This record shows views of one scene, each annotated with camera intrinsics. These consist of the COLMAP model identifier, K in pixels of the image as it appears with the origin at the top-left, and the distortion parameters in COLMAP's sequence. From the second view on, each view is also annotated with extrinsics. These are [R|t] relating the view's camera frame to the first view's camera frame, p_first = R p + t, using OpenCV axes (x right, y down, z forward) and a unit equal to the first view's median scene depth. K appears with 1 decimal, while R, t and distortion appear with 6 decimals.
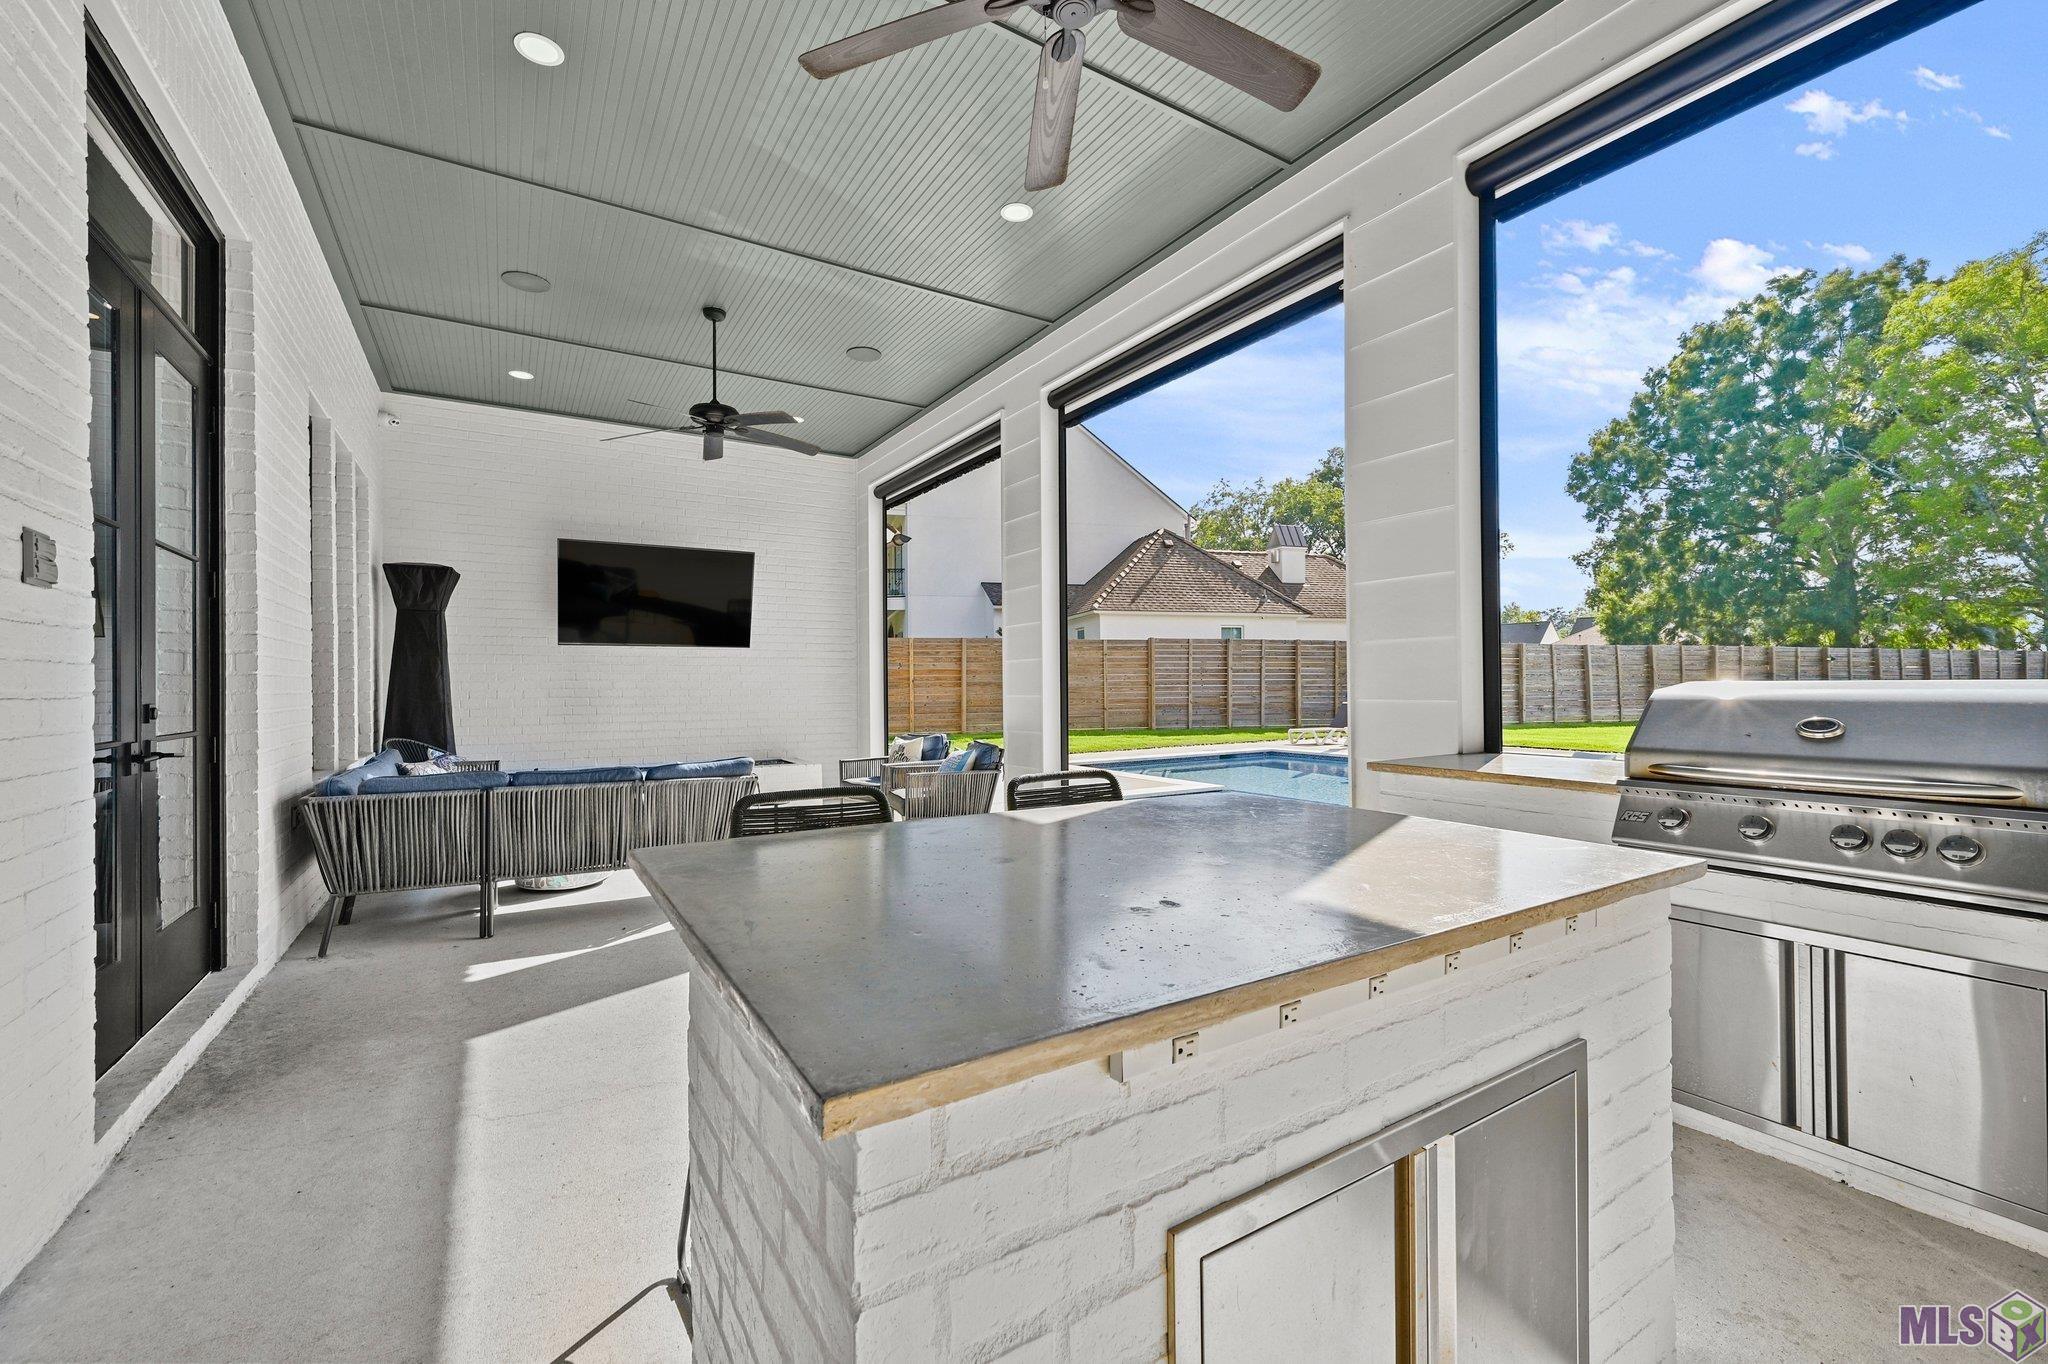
lens RADIAL K [[834.2, 0, 1026.8], [0, 834.2, 685.3], [0, 0, 1]] dist [-0.003032, -0.000320]
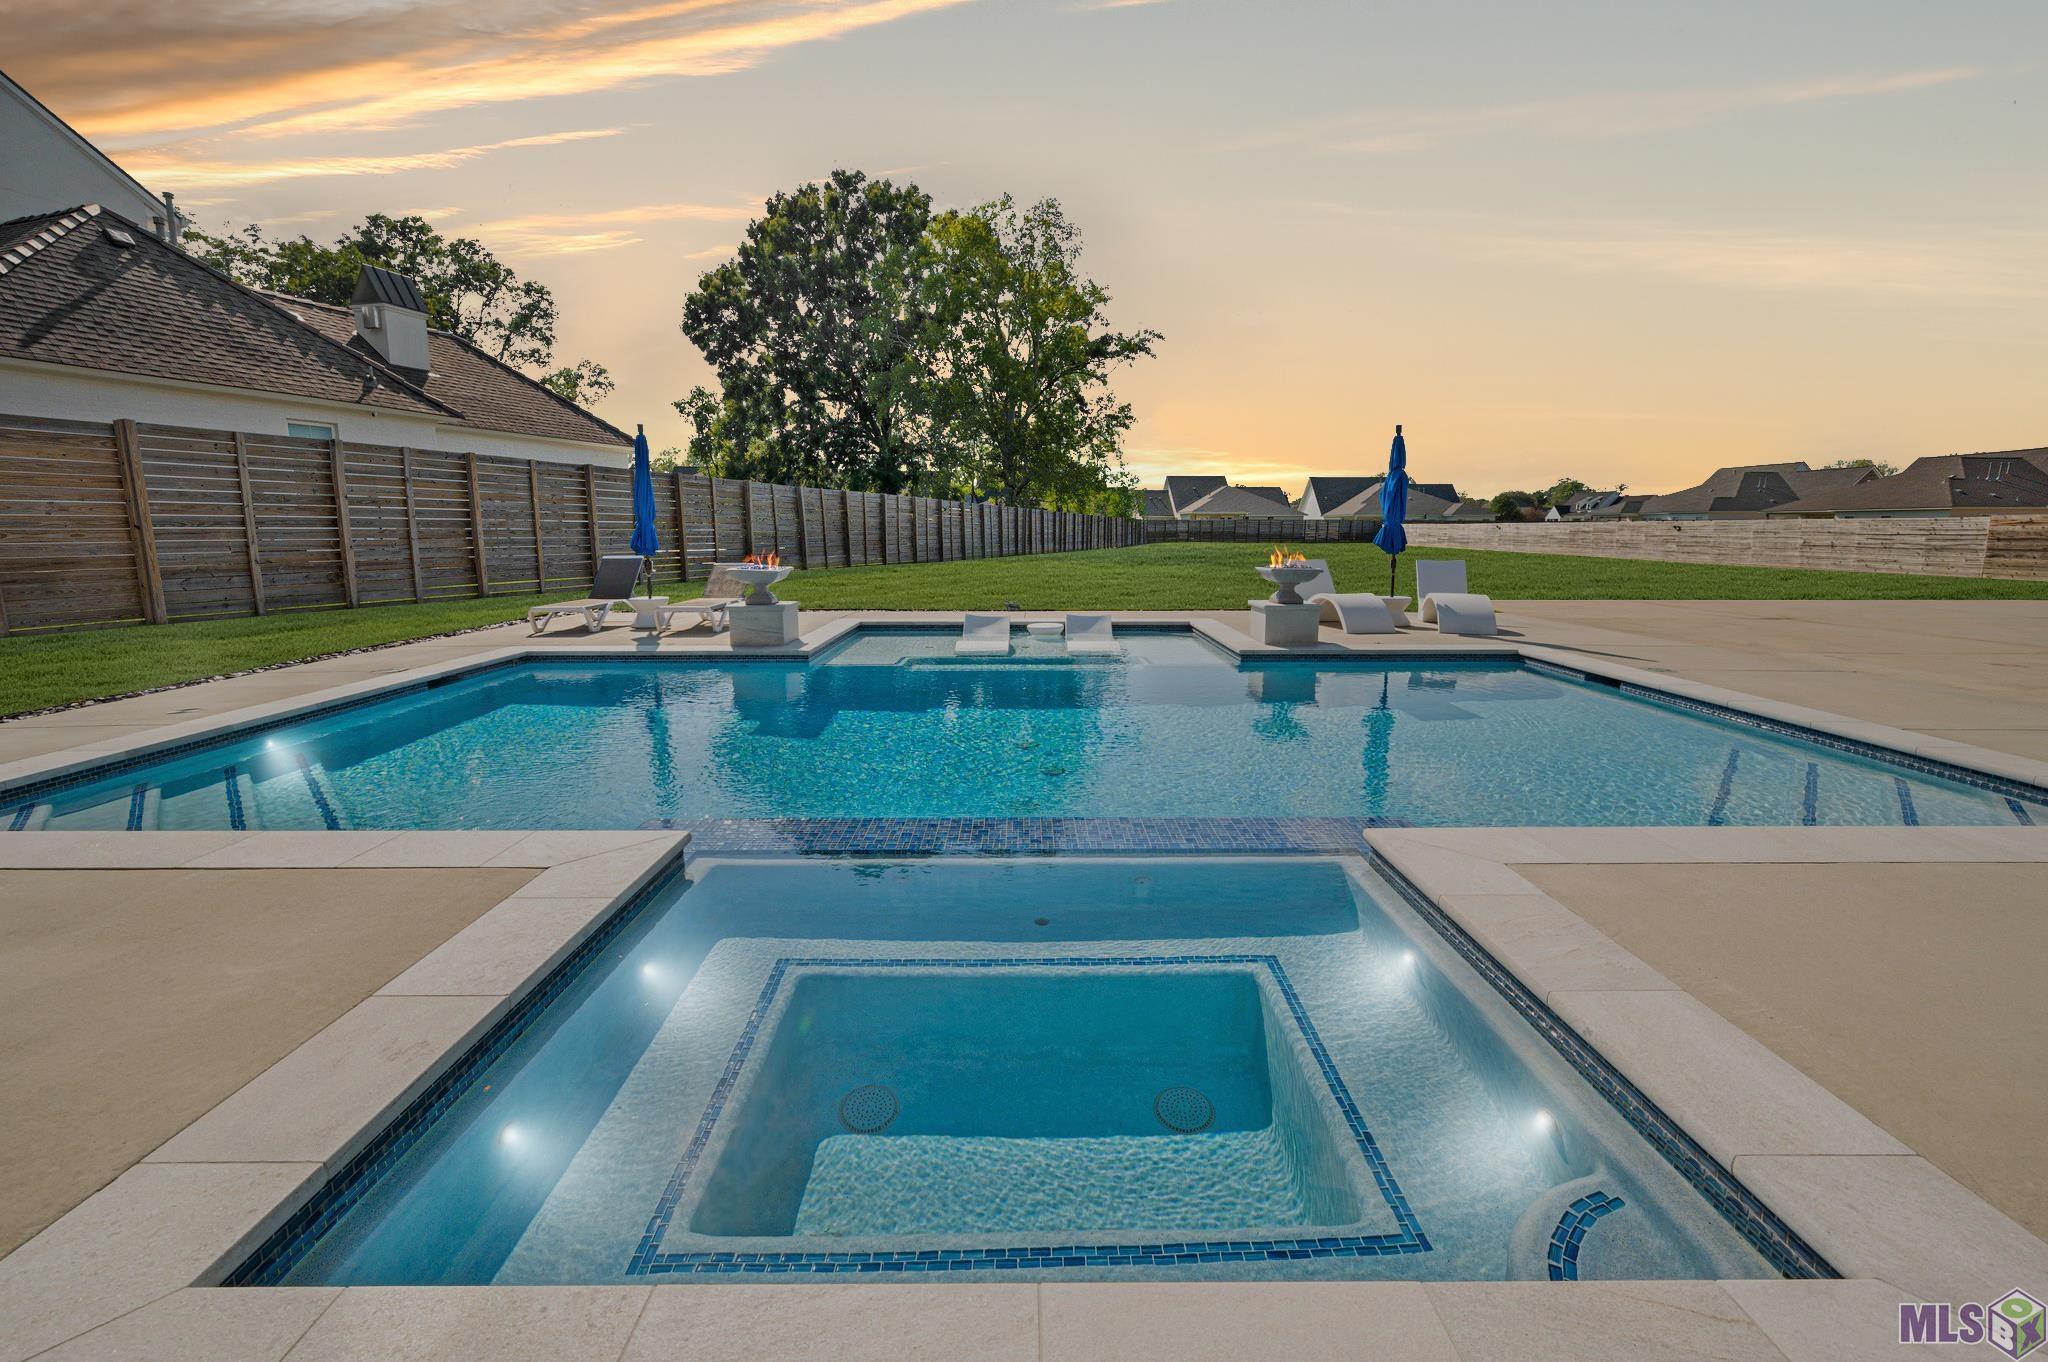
lens RADIAL K [[827.7, 0, 1021.8], [0, 827.7, 655.1], [0, 0, 1]] dist [0.006249, -0.000259]
pose [[0.538948, -0.122814, 0.833338, 0.019026], [-0.000915, 0.989228, 0.146380, 0.001978], [-0.842339, -0.079654, 0.533030, 0.324293]]
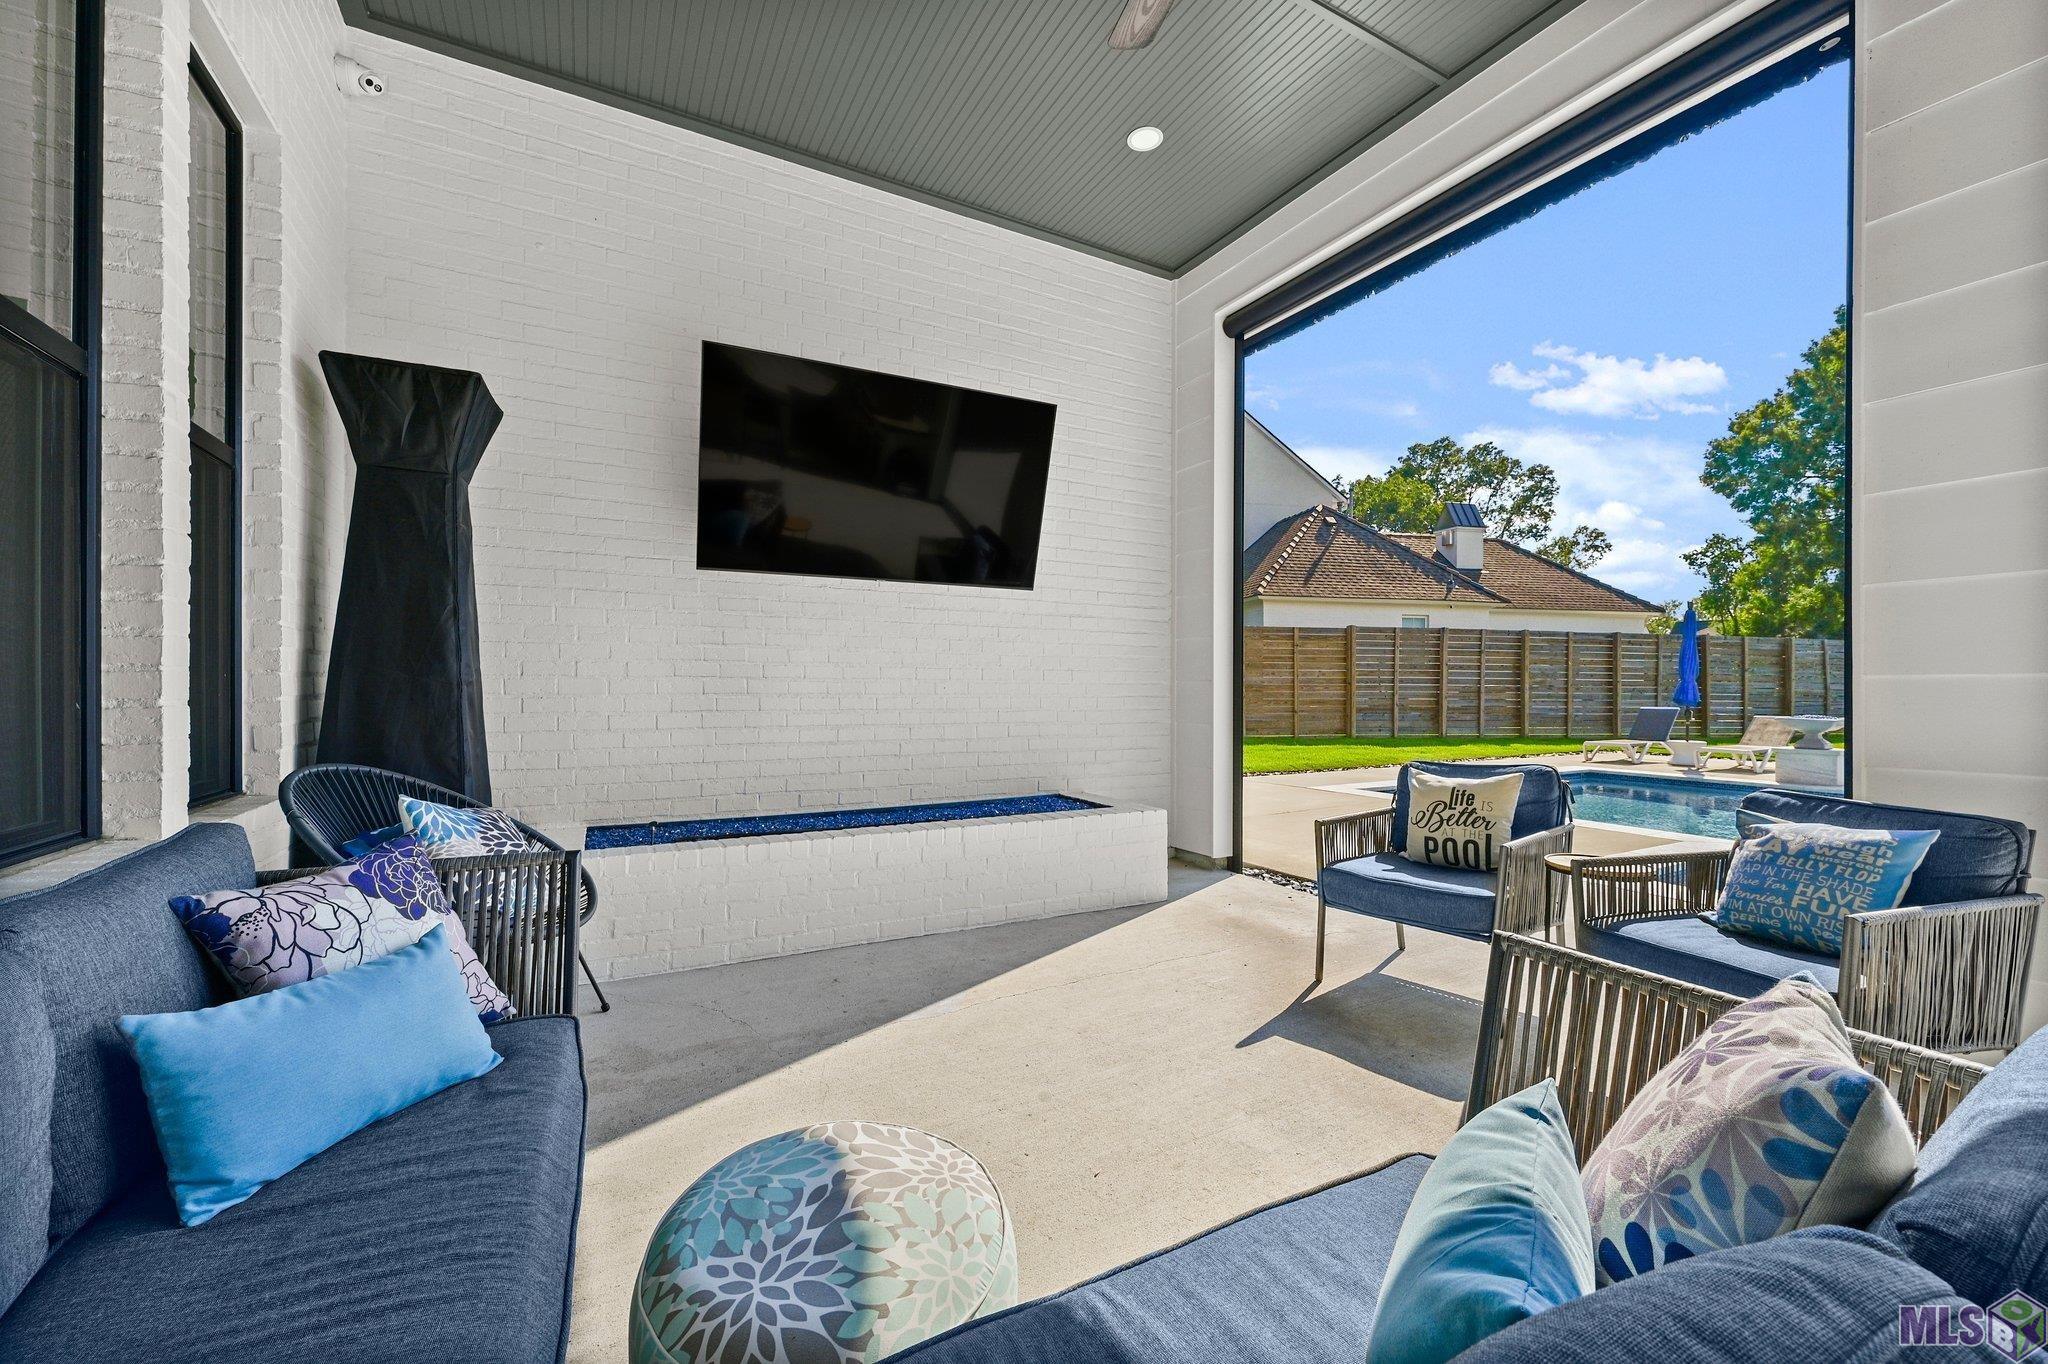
lens RADIAL K [[807.7, 0, 1024.0], [0, 807.7, 682.0], [0, 0, 1]] dist [0.002360, 0.000056]
pose [[0.998031, 0.010079, -0.061904, -0.113999], [-0.010532, 0.999920, -0.007003, 0.006712], [0.061828, 0.007642, 0.998058, 0.180399]]
